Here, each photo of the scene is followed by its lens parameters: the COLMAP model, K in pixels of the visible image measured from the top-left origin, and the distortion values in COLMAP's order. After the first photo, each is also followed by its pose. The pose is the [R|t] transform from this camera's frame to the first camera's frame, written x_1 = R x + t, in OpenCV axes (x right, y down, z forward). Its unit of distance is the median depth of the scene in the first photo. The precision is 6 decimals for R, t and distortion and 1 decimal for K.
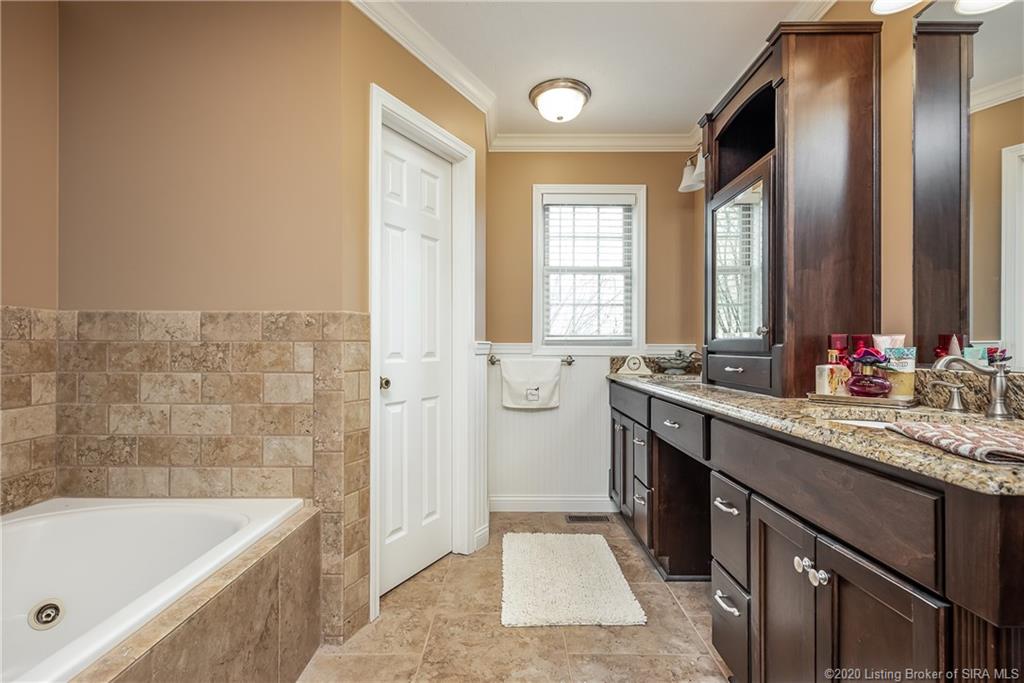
lens RADIAL K [[496.2, 0, 508.9], [0, 496.2, 344.8], [0, 0, 1]] dist [0.011447, -0.000503]
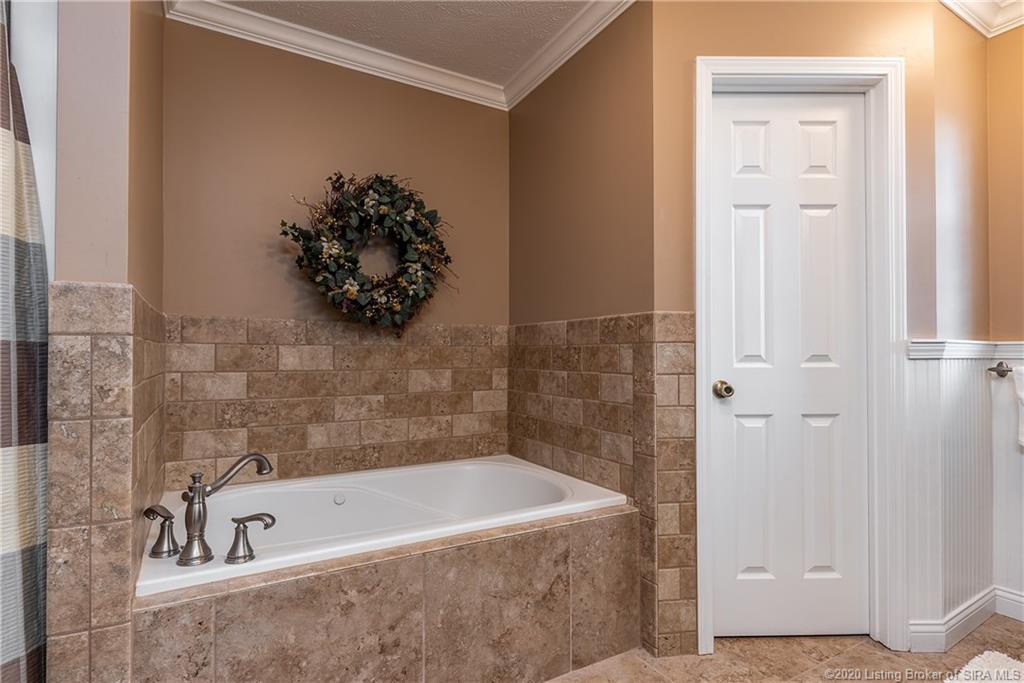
lens RADIAL K [[513.0, 0, 505.8], [0, 513.0, 349.7], [0, 0, 1]] dist [0.013328, -0.000036]
pose [[0.493767, -0.010426, -0.869532, 0.392777], [0.006069, 0.999945, -0.008544, 0.013387], [0.869573, -0.001058, 0.493803, 0.255136]]
